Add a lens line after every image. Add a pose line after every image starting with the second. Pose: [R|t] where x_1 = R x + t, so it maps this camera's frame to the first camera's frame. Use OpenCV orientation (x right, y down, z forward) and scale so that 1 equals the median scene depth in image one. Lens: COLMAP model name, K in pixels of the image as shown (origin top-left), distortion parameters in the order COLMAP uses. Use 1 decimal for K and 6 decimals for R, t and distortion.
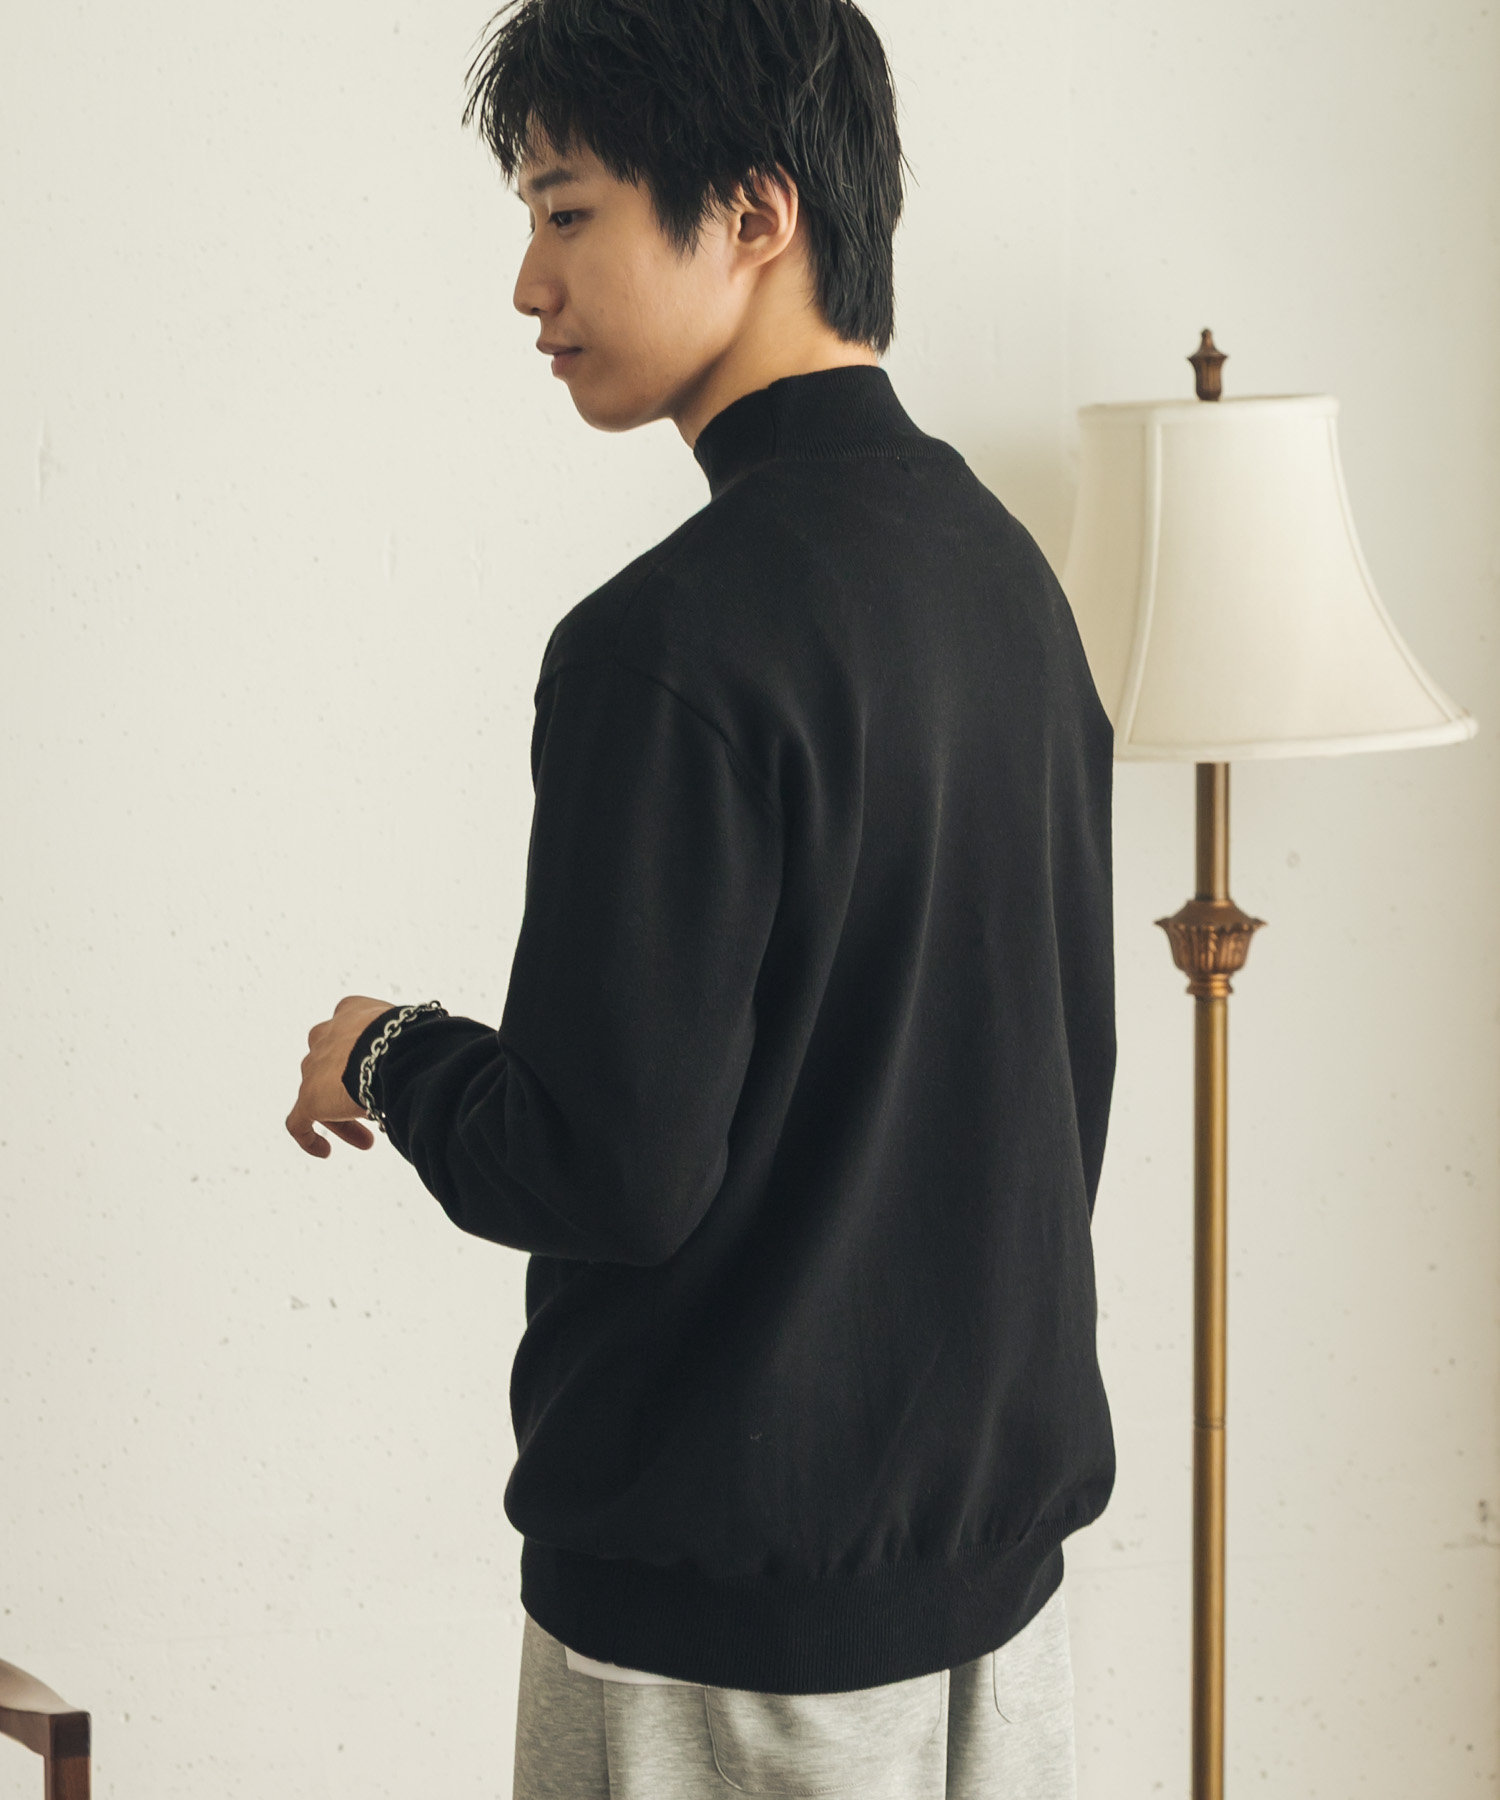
lens RADIAL K [[3487.2, 0, 749.2], [0, 3487.2, 912.8], [0, 0, 1]] dist [-0.010994, 0.000000]
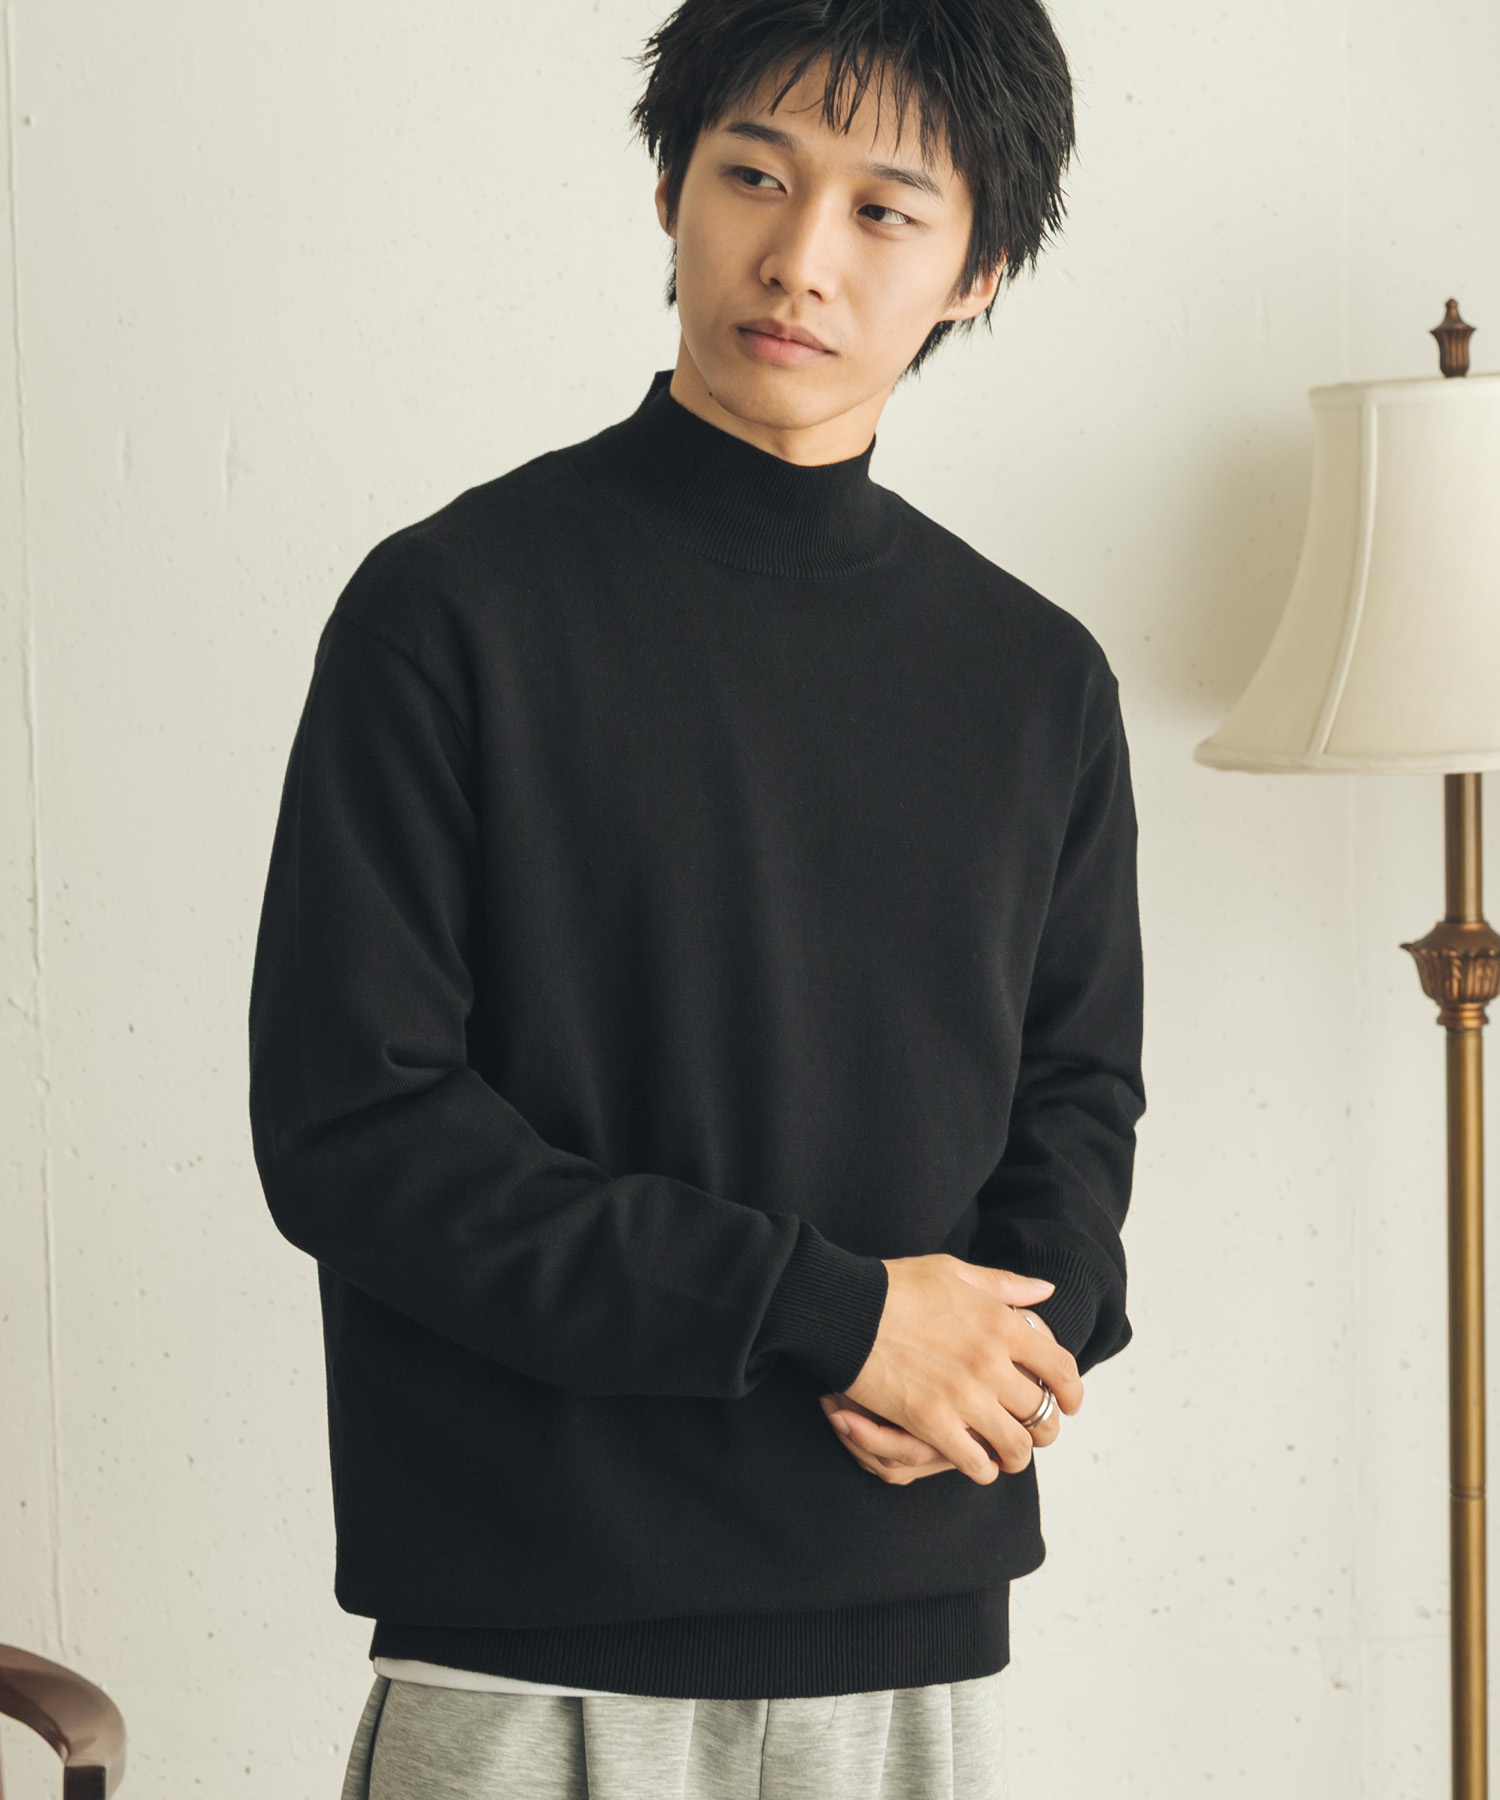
lens RADIAL K [[3487.2, 0, 749.6], [0, 3487.2, 886.6], [0, 0, 1]] dist [-0.010994, 0.000000]
pose [[0.981863, 0.007669, -0.189437, 0.123439], [-0.008199, 0.999964, -0.002011, -0.009724], [0.189414, 0.003527, 0.981891, 0.066341]]
